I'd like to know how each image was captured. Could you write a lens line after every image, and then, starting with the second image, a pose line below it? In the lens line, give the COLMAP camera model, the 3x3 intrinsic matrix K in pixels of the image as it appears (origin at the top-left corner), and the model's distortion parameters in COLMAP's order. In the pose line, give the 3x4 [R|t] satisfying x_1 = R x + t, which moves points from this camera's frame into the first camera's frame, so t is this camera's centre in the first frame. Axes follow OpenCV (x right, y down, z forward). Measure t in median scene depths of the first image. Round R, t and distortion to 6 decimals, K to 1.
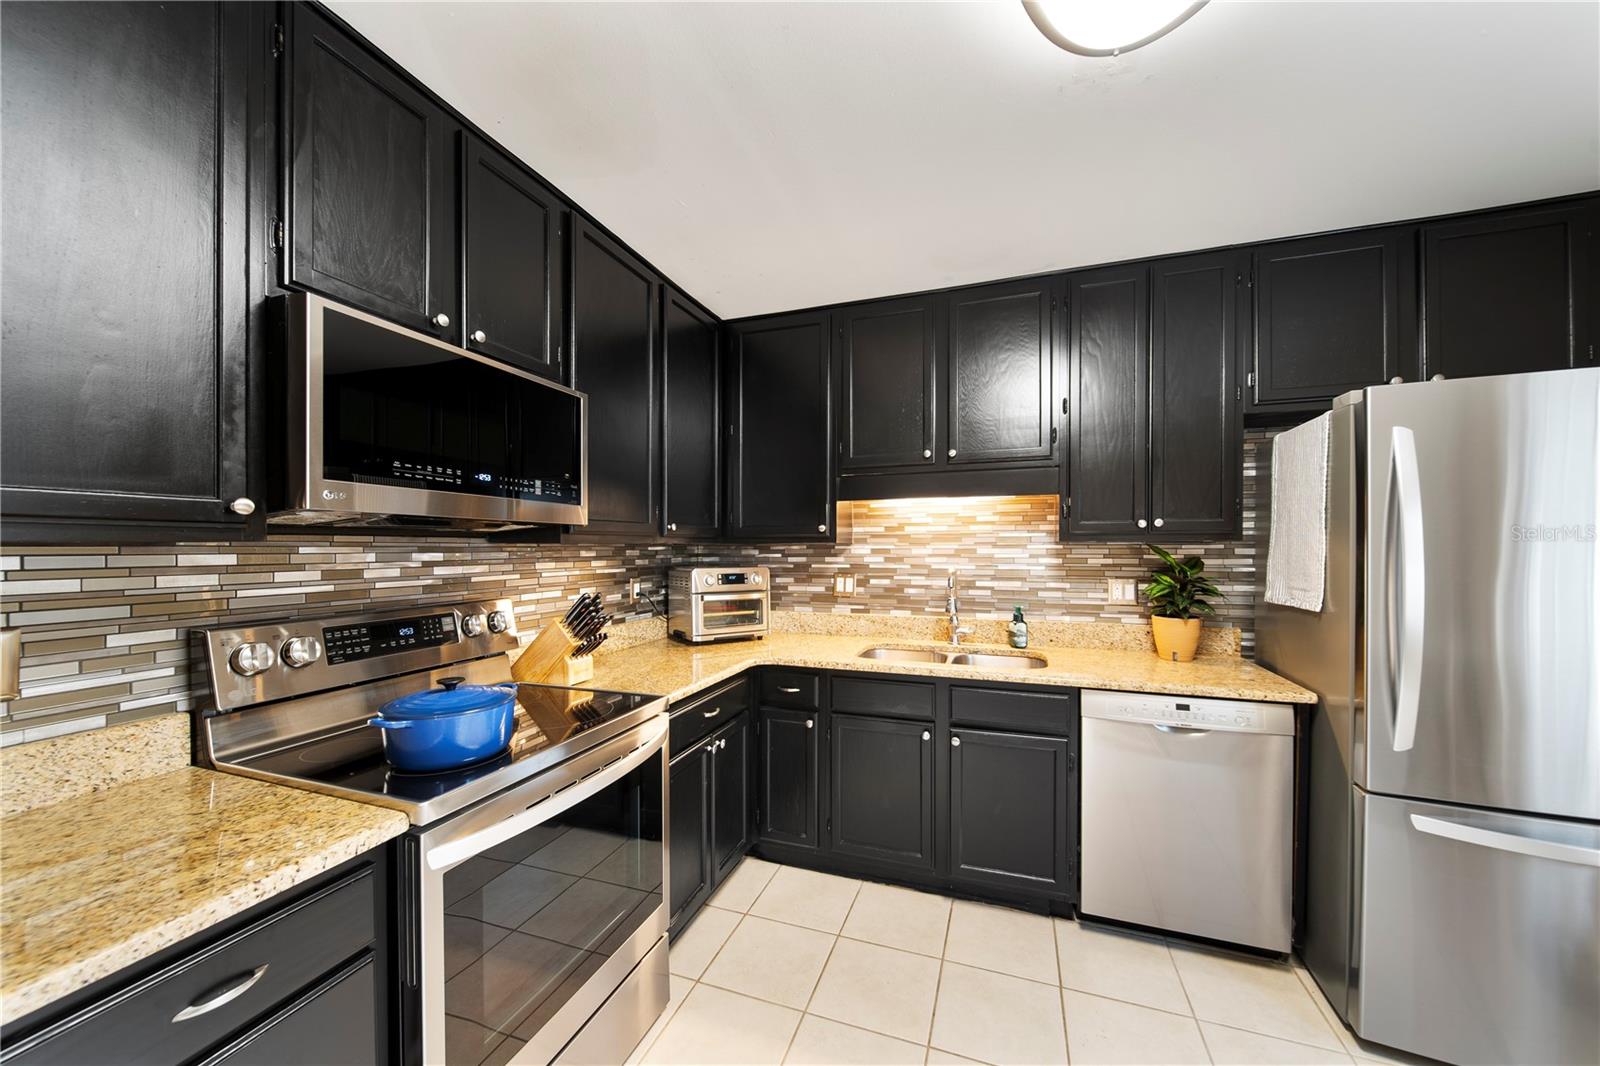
lens RADIAL K [[574.7, 0, 811.5], [0, 574.7, 552.7], [0, 0, 1]] dist [0.002359, -0.002803]
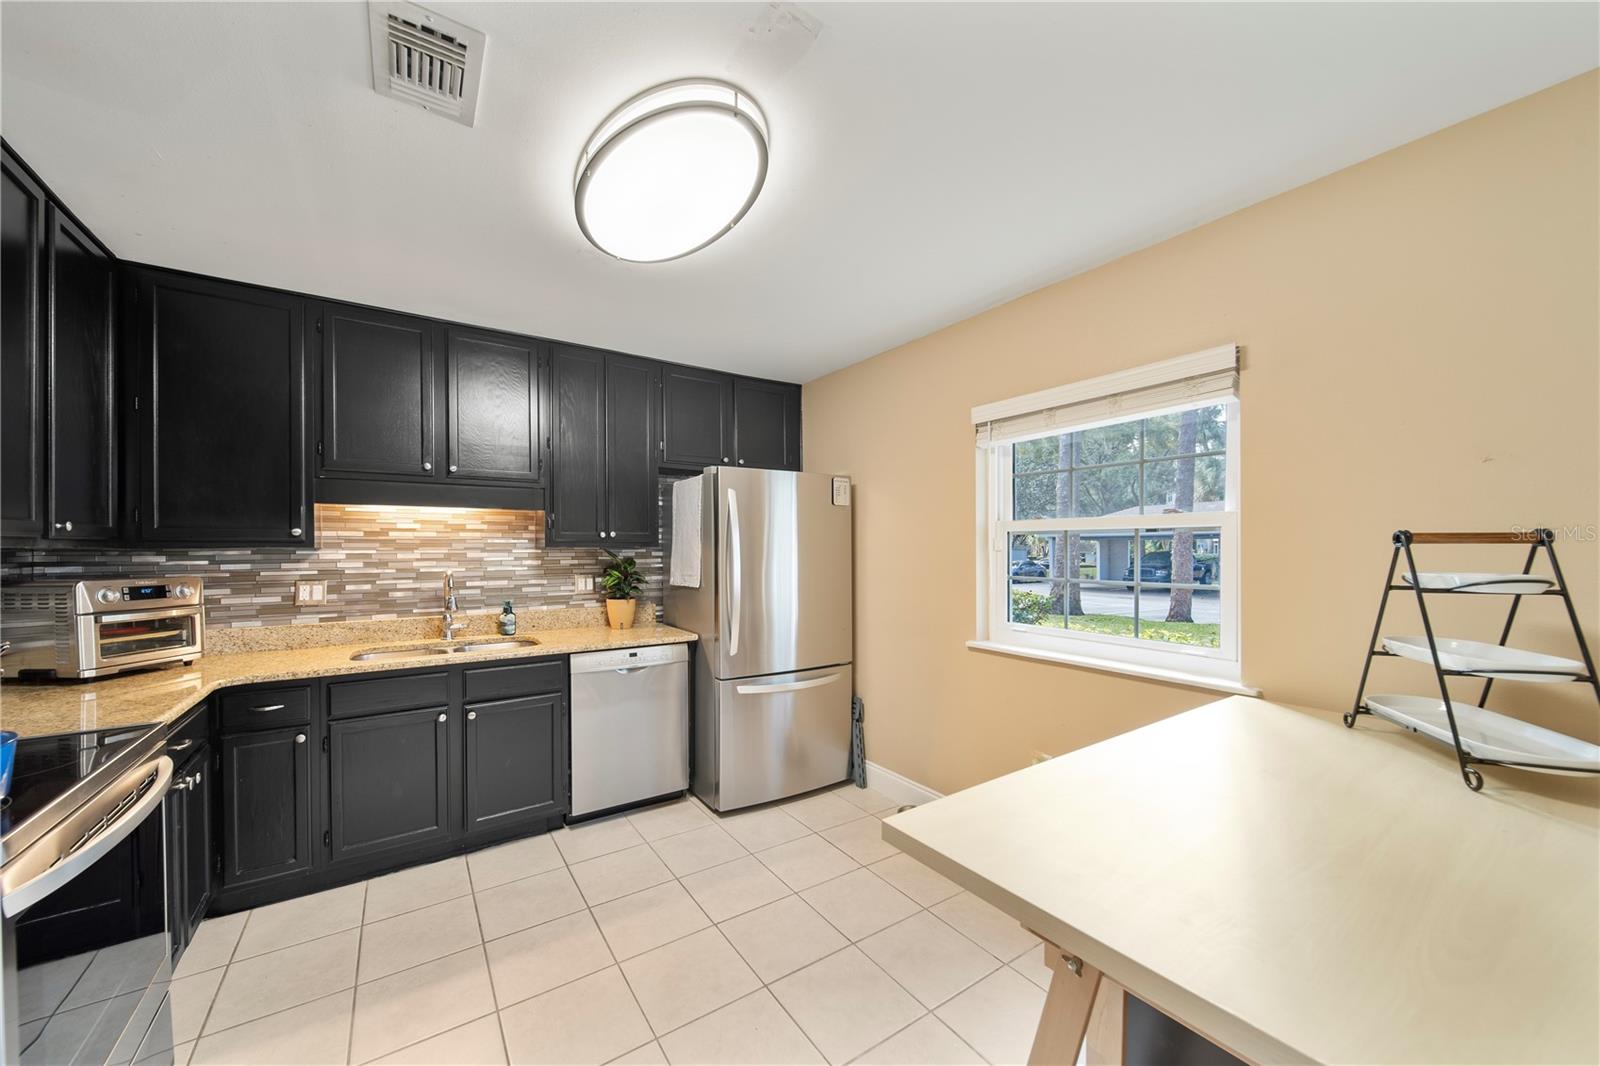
lens RADIAL K [[574.7, 0, 775.8], [0, 574.7, 553.8], [0, 0, 1]] dist [0.002359, -0.002803]
pose [[0.616141, -0.006275, 0.787611, -0.245245], [0.011254, 0.999936, -0.000836, 0.002619], [-0.787556, 0.009379, 0.616172, -0.187133]]
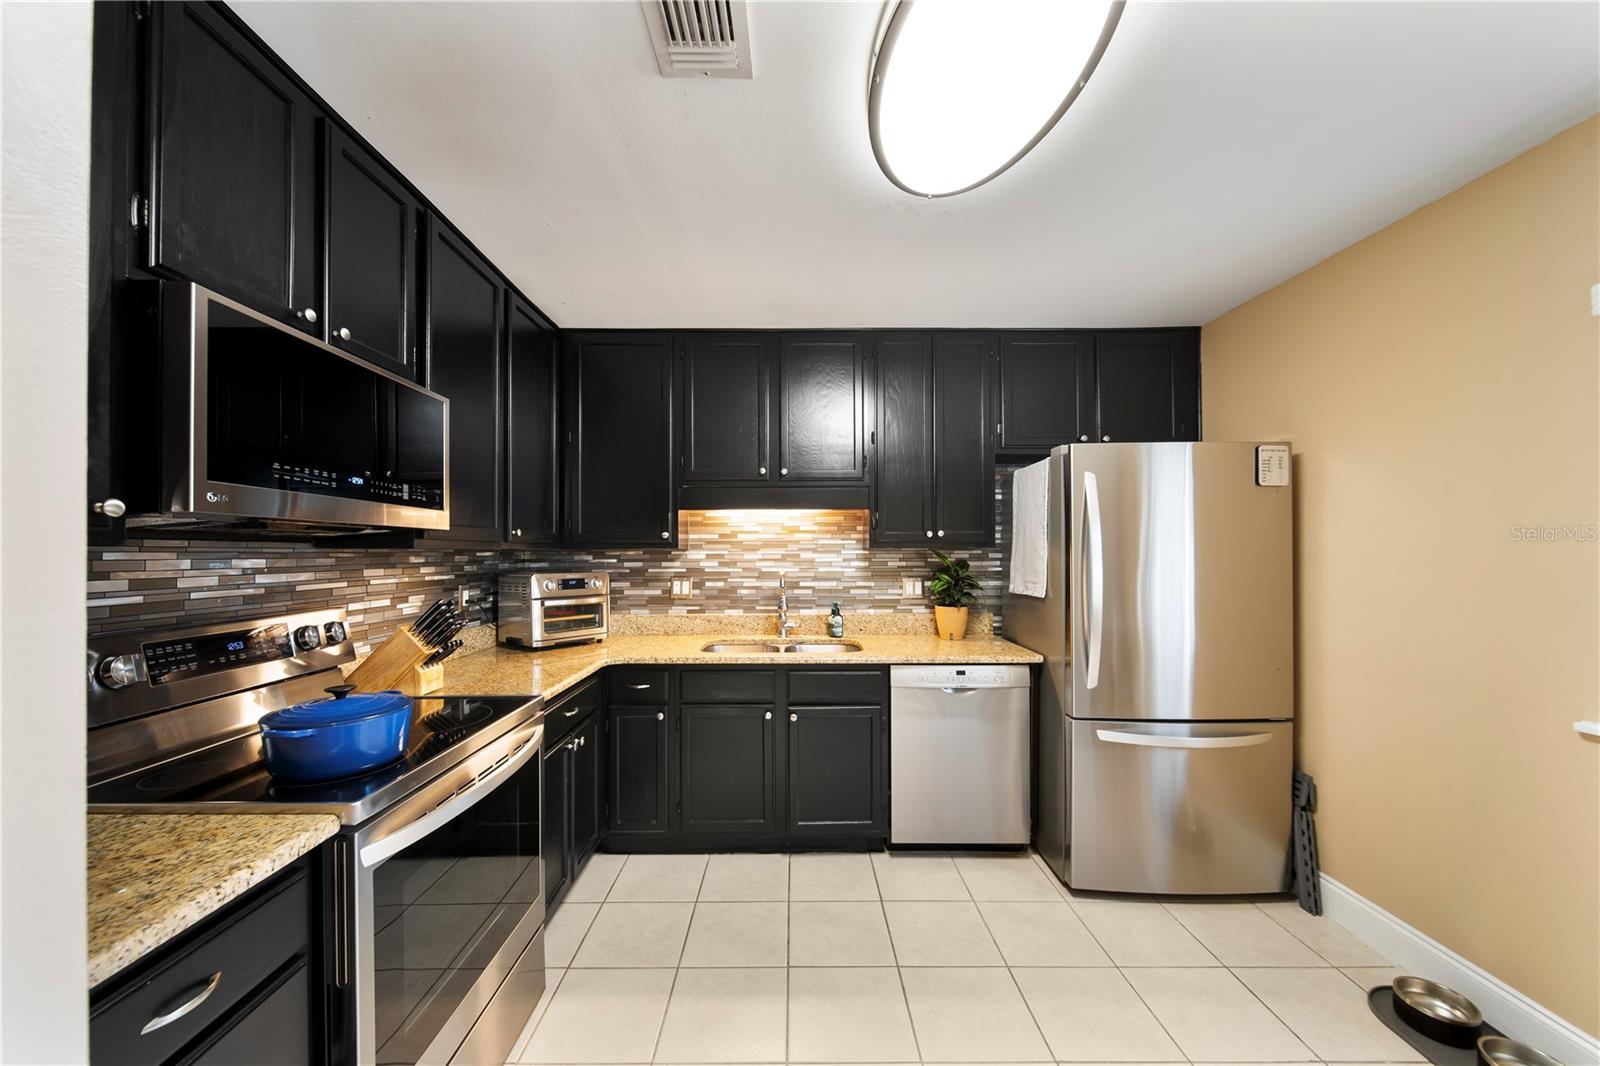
lens RADIAL K [[574.7, 0, 793.9], [0, 574.7, 552.2], [0, 0, 1]] dist [0.002359, -0.002803]
pose [[0.944083, -0.000759, 0.329707, -0.113170], [0.004238, 0.999943, -0.009834, 0.001286], [-0.329681, 0.010681, 0.944032, -0.092661]]
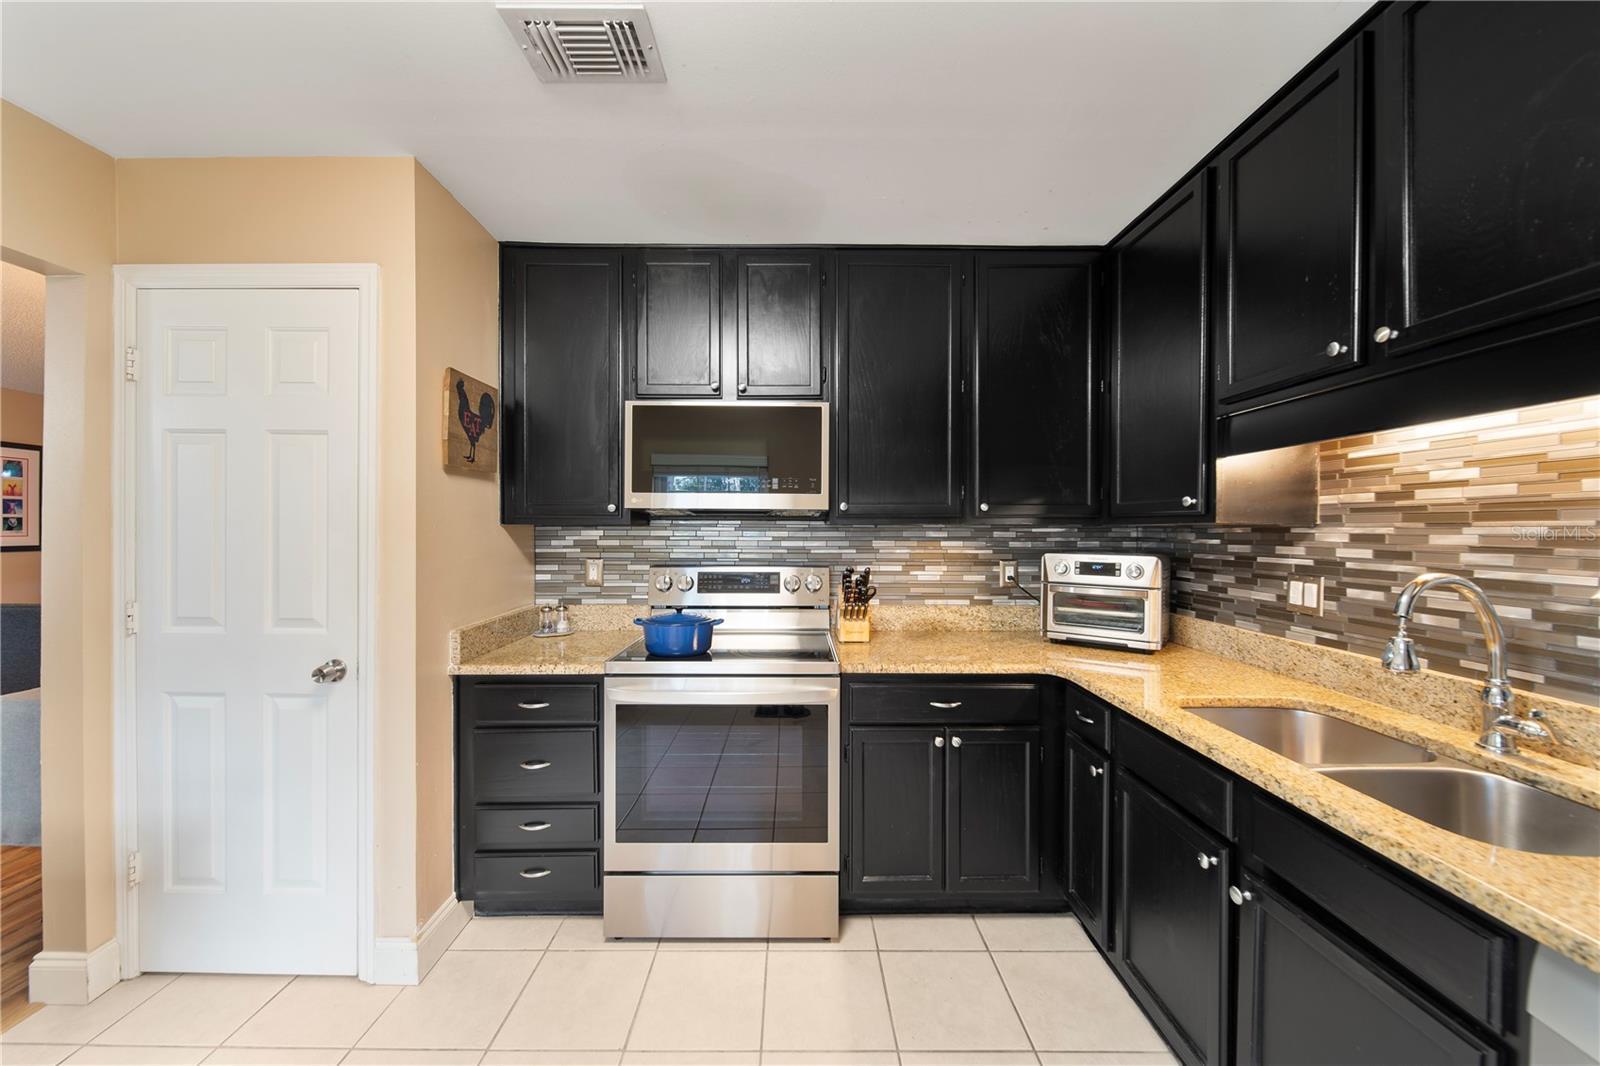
lens RADIAL K [[574.7, 0, 793.8], [0, 574.7, 532.8], [0, 0, 1]] dist [0.002359, -0.002803]
pose [[0.340805, 0.011225, -0.940067, 0.505185], [-0.013344, 0.999886, 0.007102, -0.004814], [0.940039, 0.010124, 0.340916, 0.360923]]
